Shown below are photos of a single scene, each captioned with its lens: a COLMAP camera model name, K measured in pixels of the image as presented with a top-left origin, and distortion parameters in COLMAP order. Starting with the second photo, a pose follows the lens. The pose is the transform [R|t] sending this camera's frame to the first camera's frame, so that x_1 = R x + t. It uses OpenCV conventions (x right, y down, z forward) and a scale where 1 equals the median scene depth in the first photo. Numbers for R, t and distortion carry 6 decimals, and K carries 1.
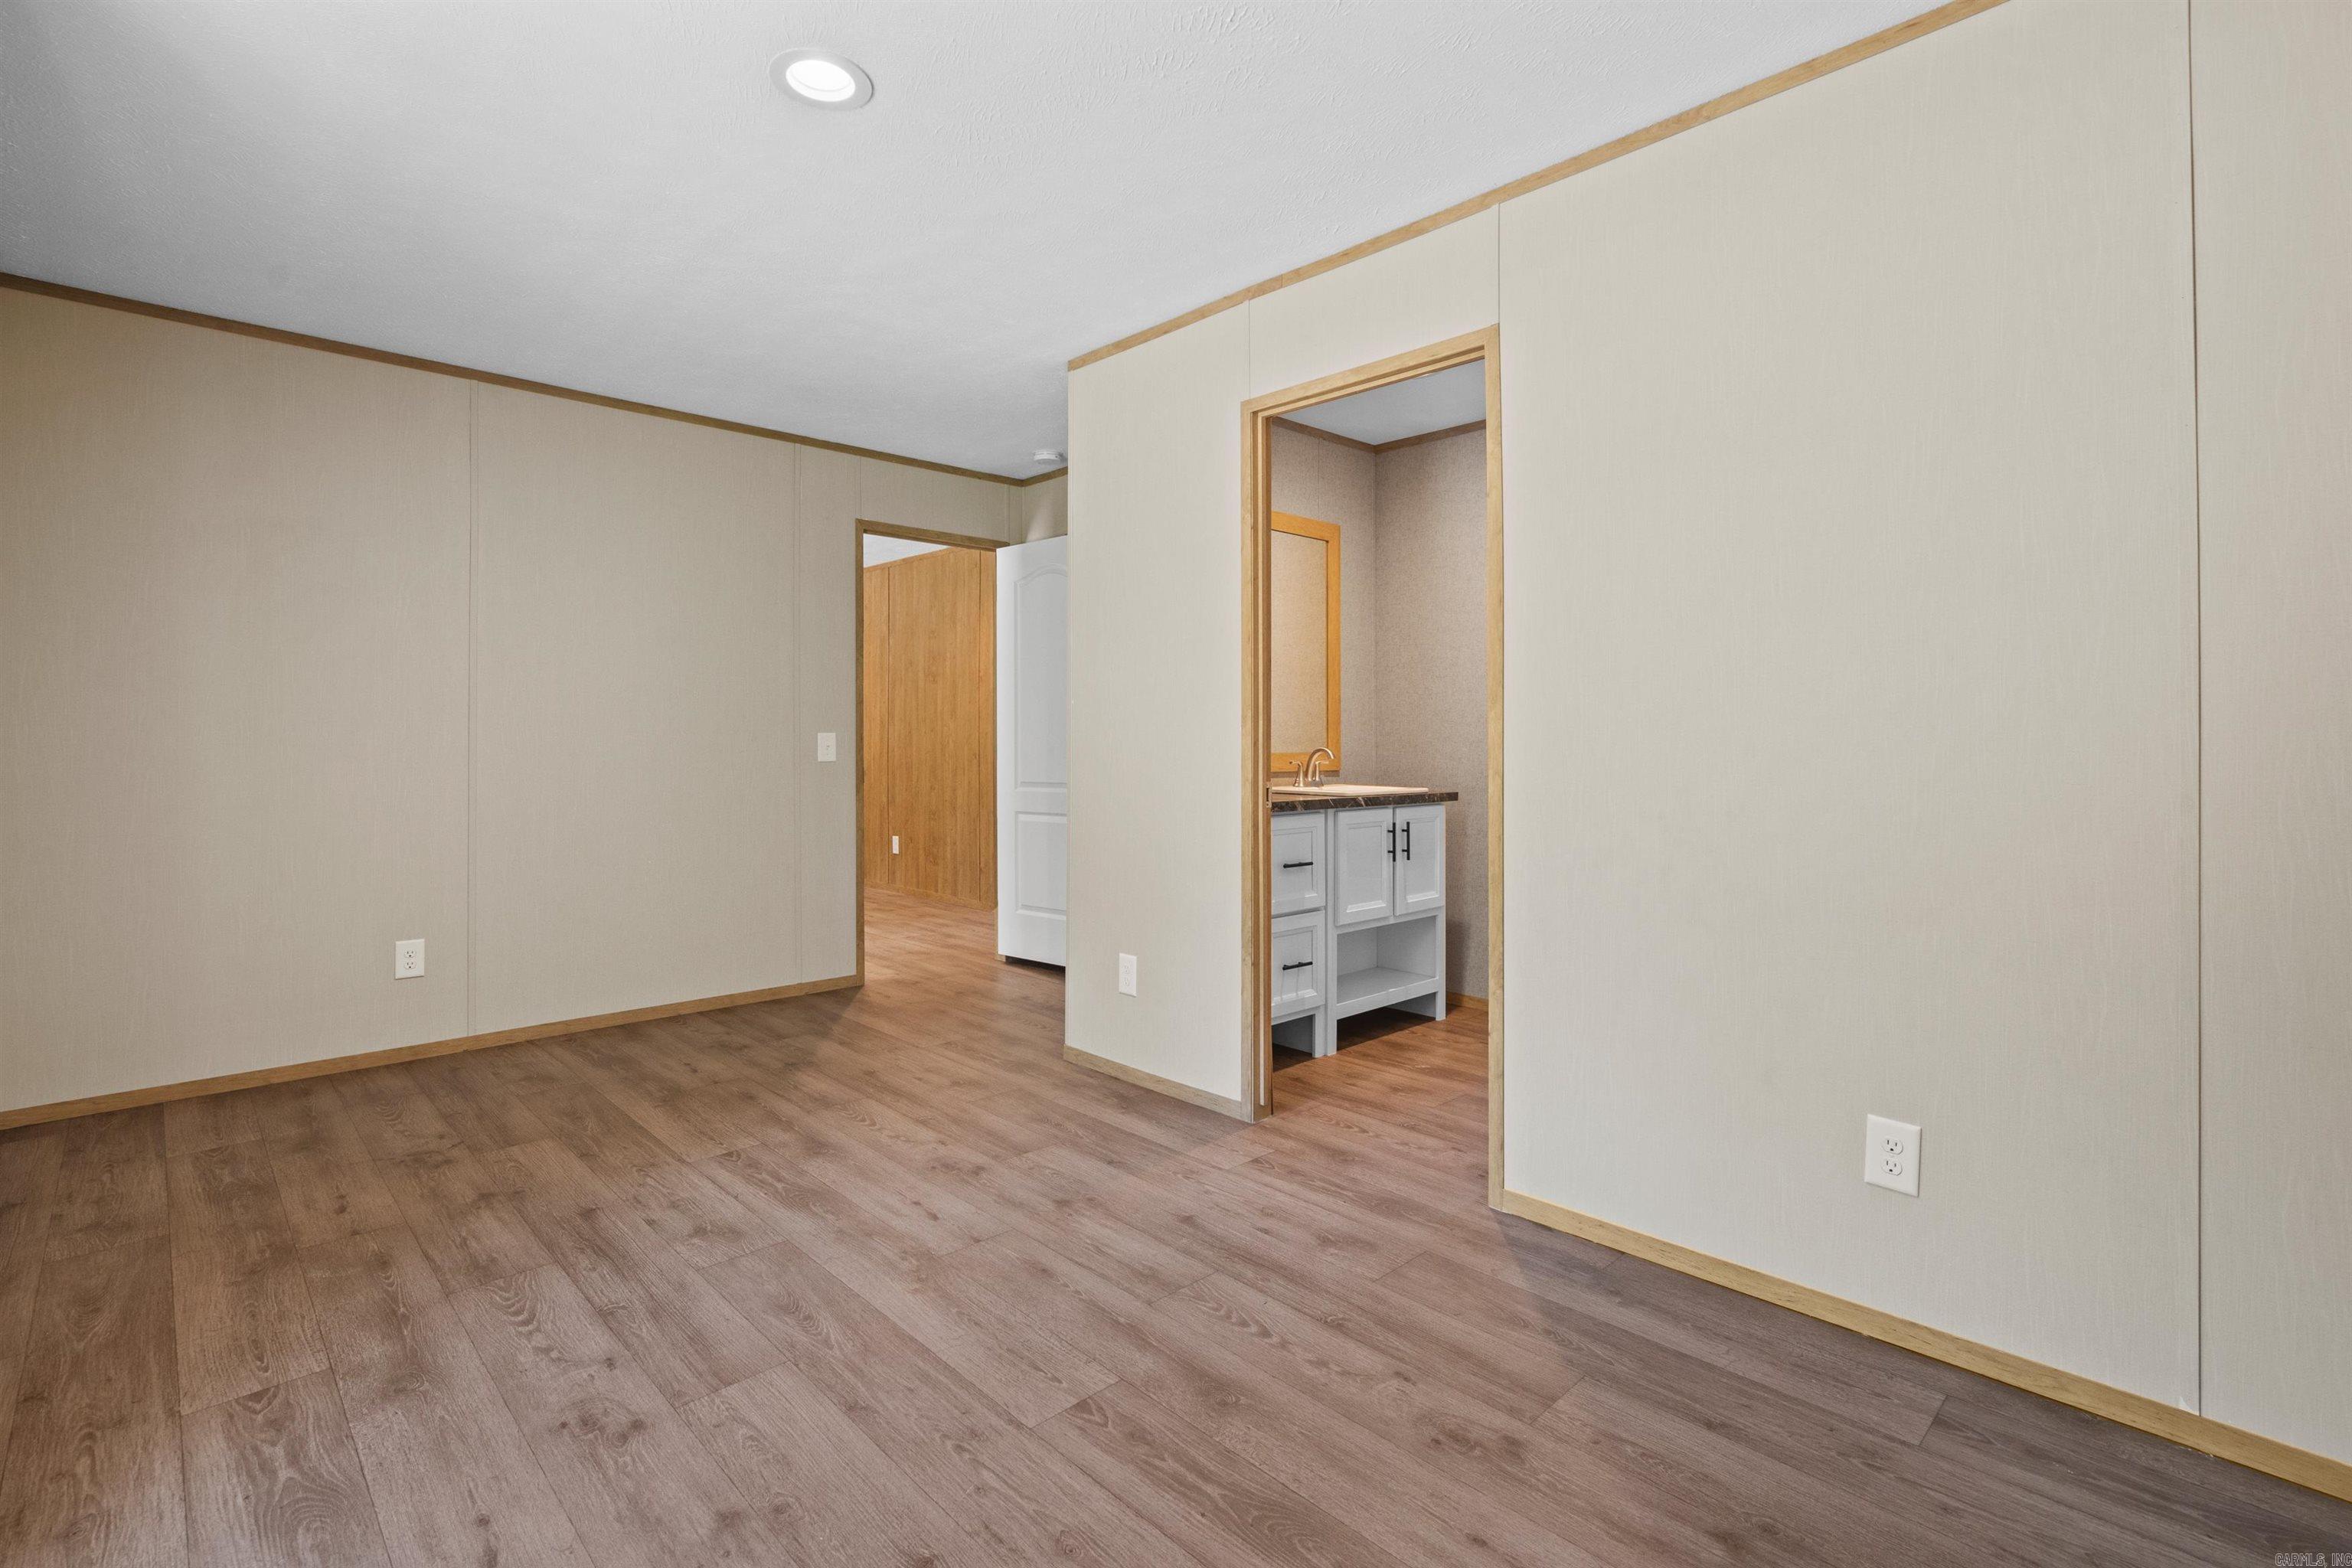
lens RADIAL K [[1077.7, 0, 1188.6], [0, 1077.7, 805.2], [0, 0, 1]] dist [-0.000263, 0.000410]
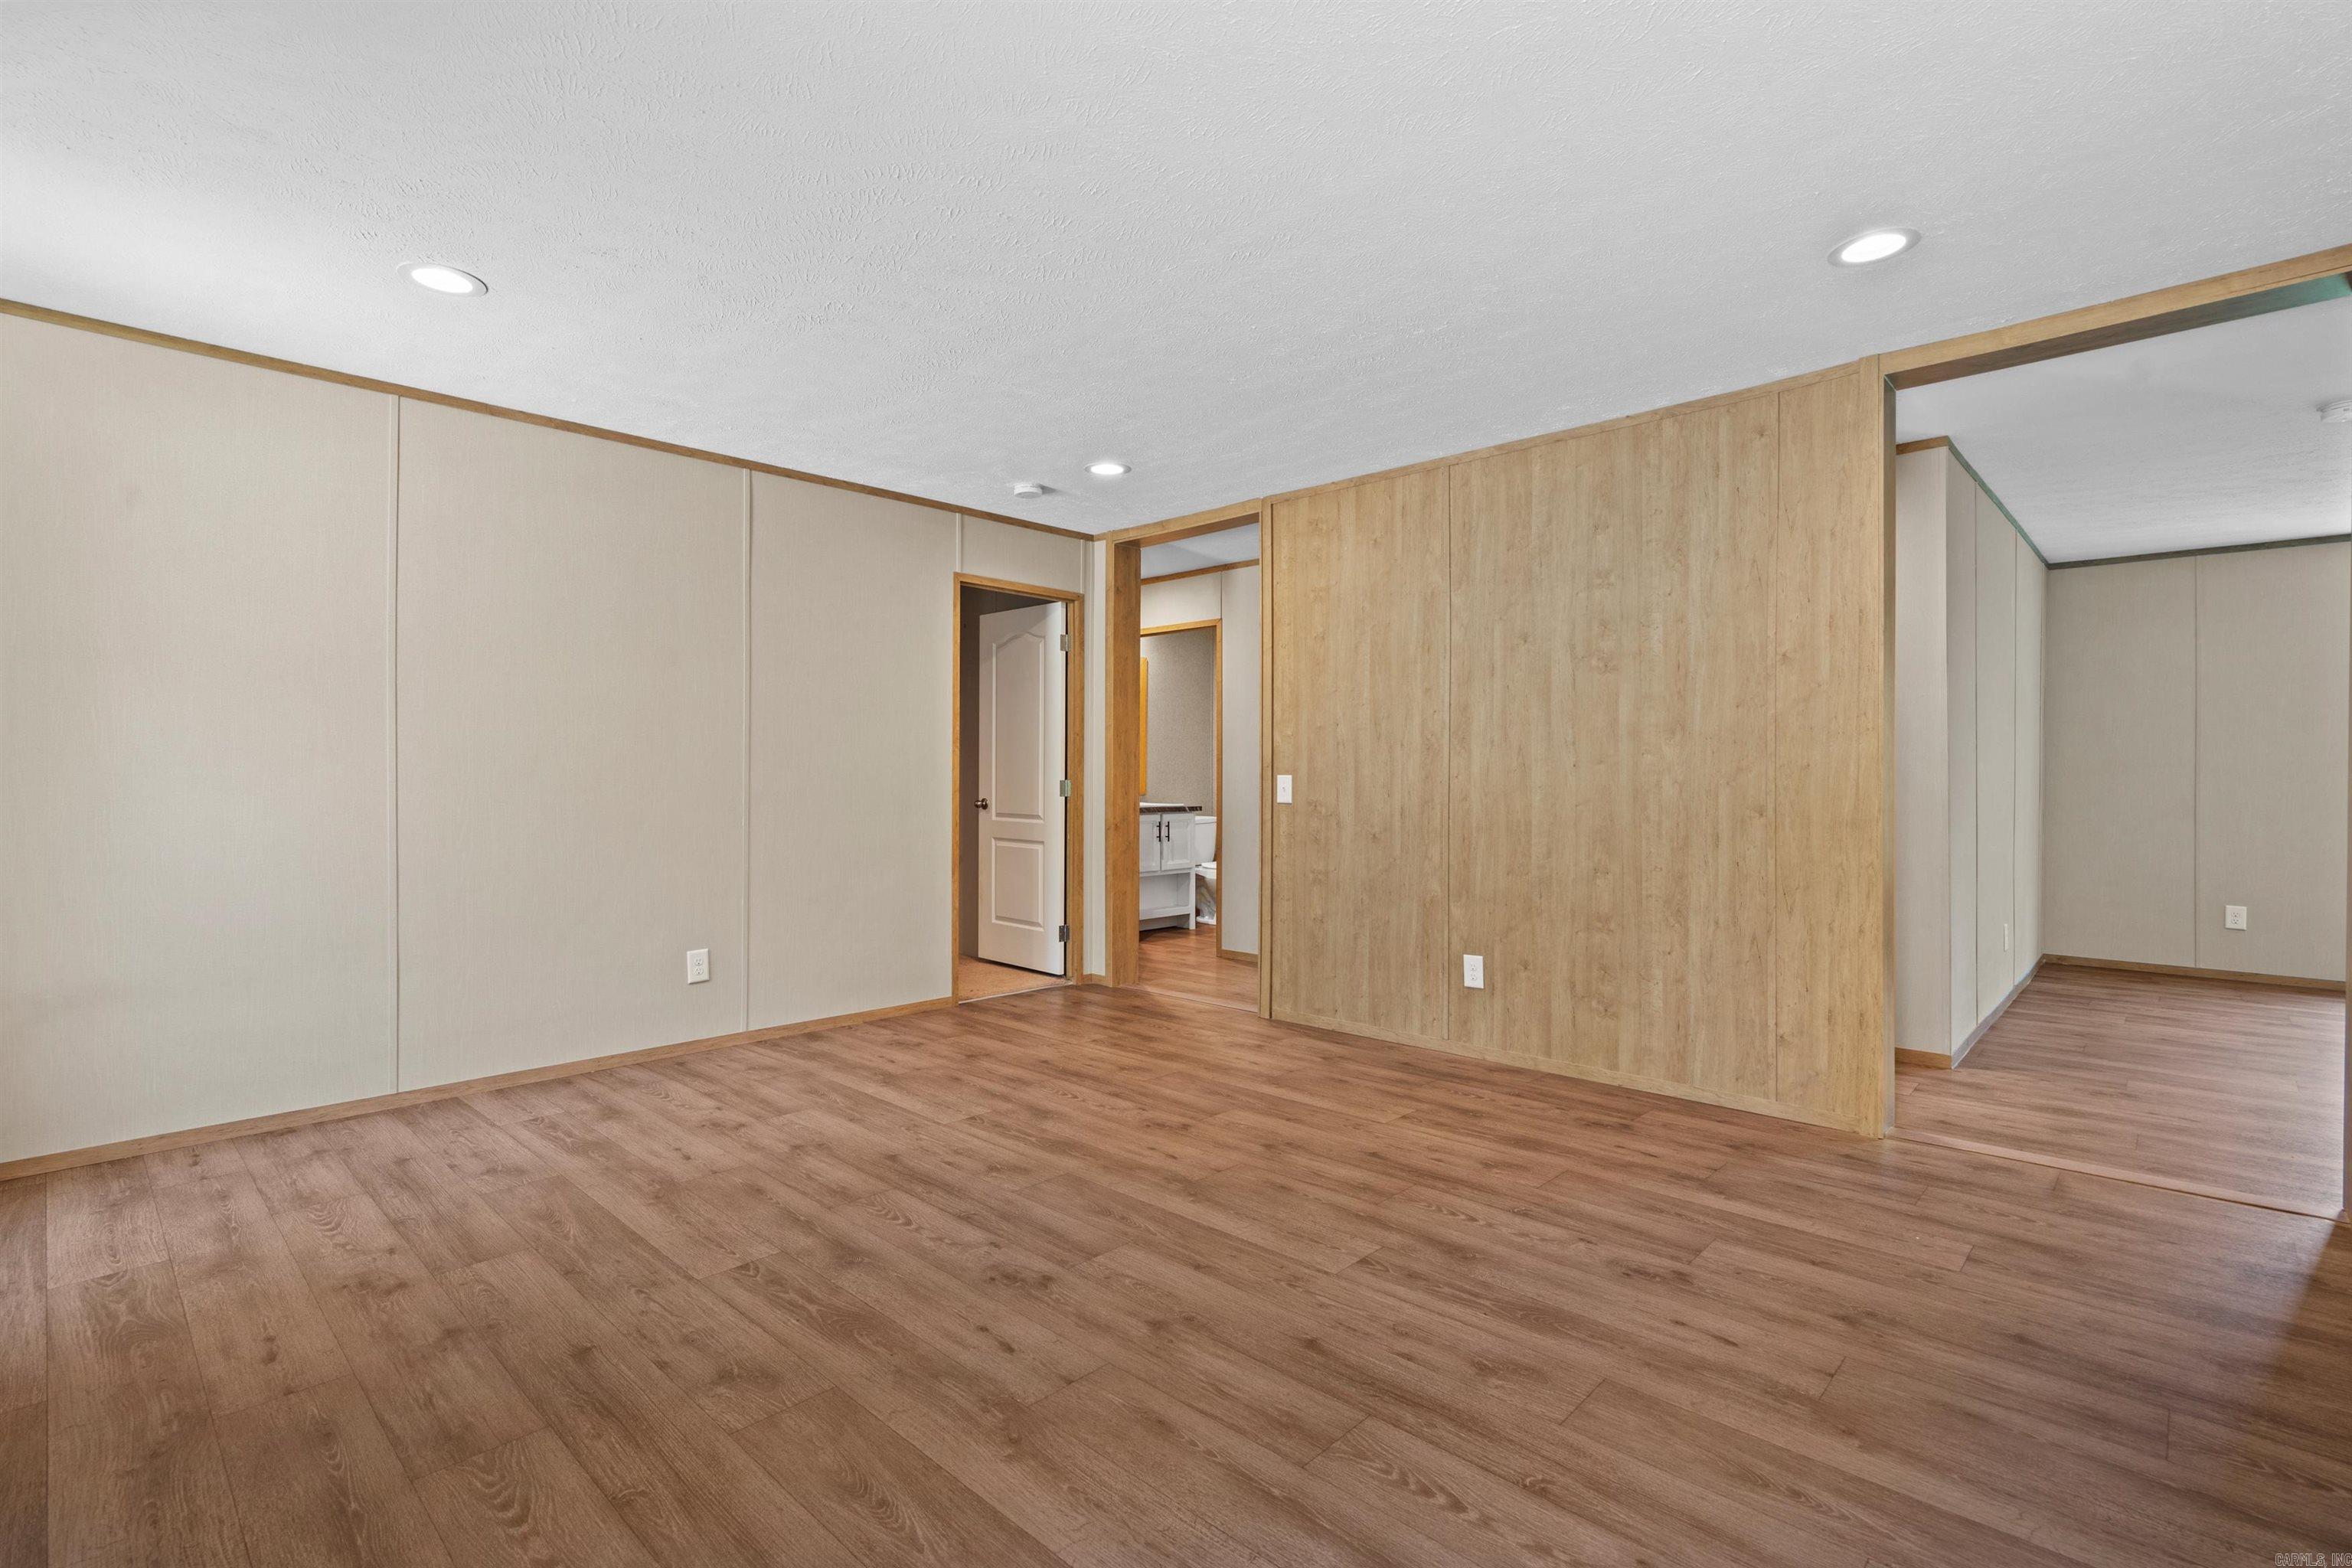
lens RADIAL K [[1077.7, 0, 1190.5], [0, 1077.7, 787.4], [0, 0, 1]] dist [-0.000263, 0.000410]
pose [[0.998838, -0.002674, 0.048115, -0.137699], [0.005105, 0.998712, -0.050488, -0.009211], [-0.047918, 0.050675, 0.997565, 0.141500]]
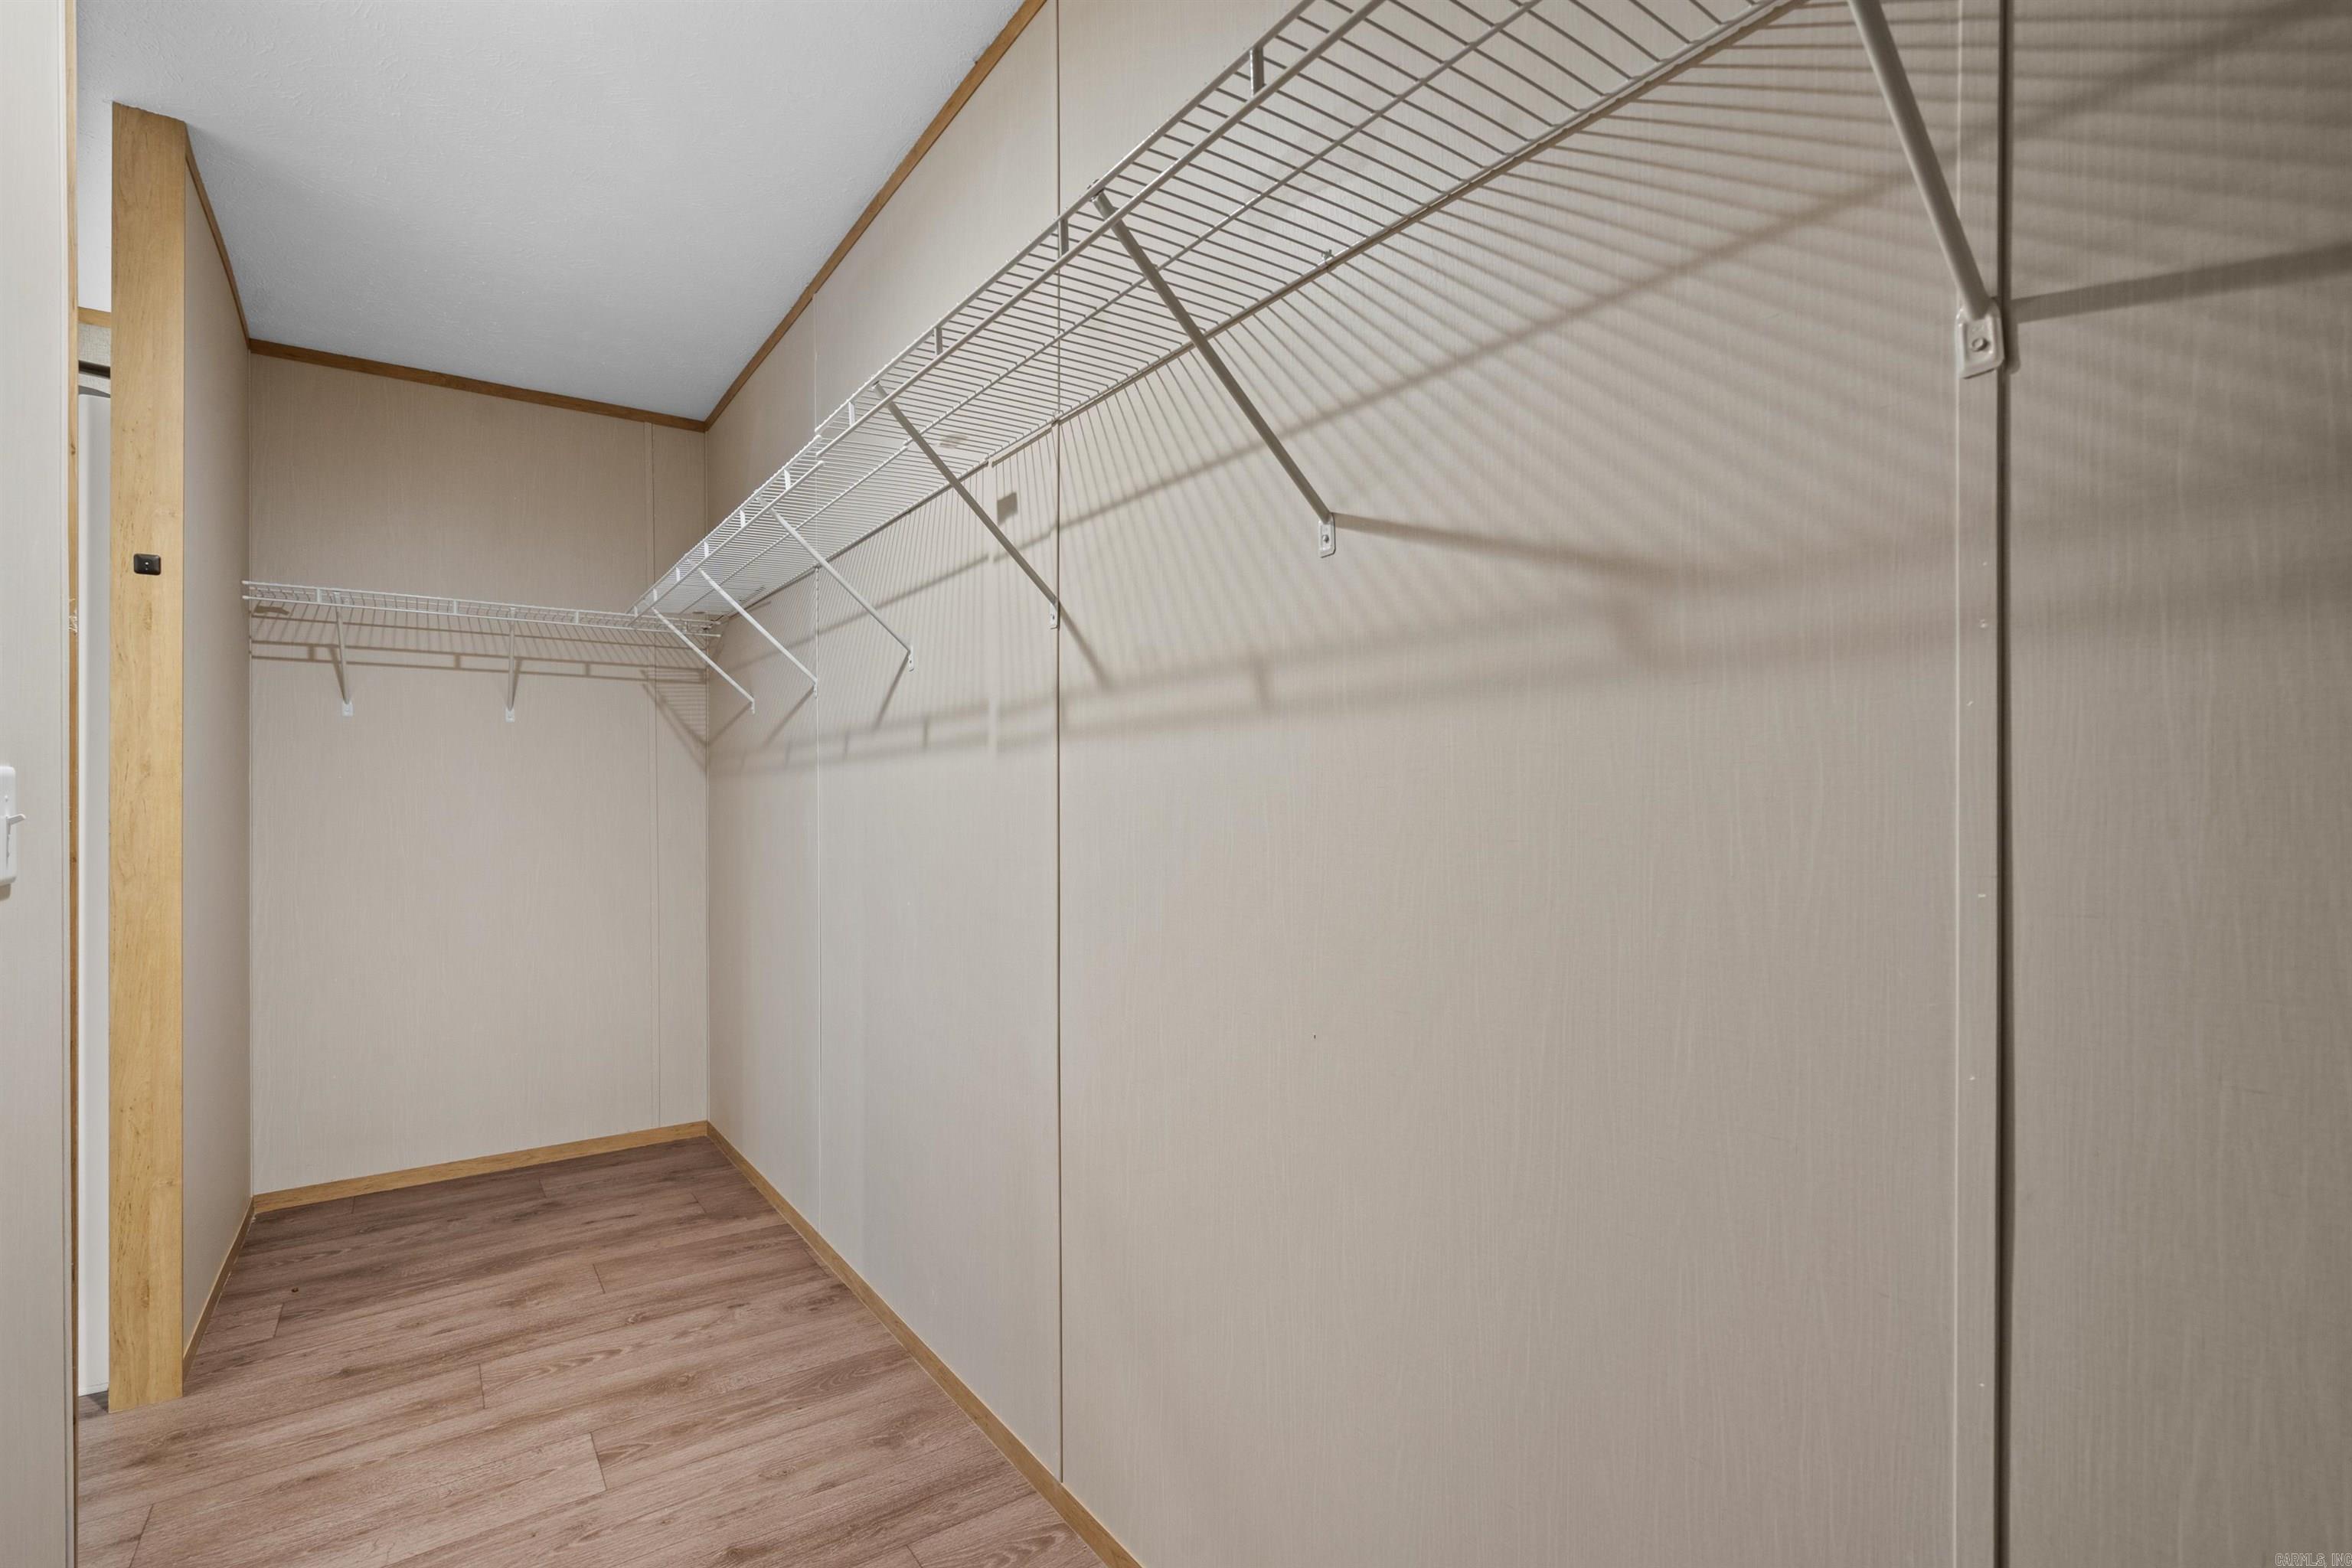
lens RADIAL K [[1077.7, 0, 1164.6], [0, 1077.7, 782.0], [0, 0, 1]] dist [-0.000263, 0.000410]
pose [[0.178993, 0.009510, 0.983804, -0.593459], [0.071103, 0.997213, -0.022577, -0.037263], [-0.981278, 0.073993, 0.177818, 0.616944]]
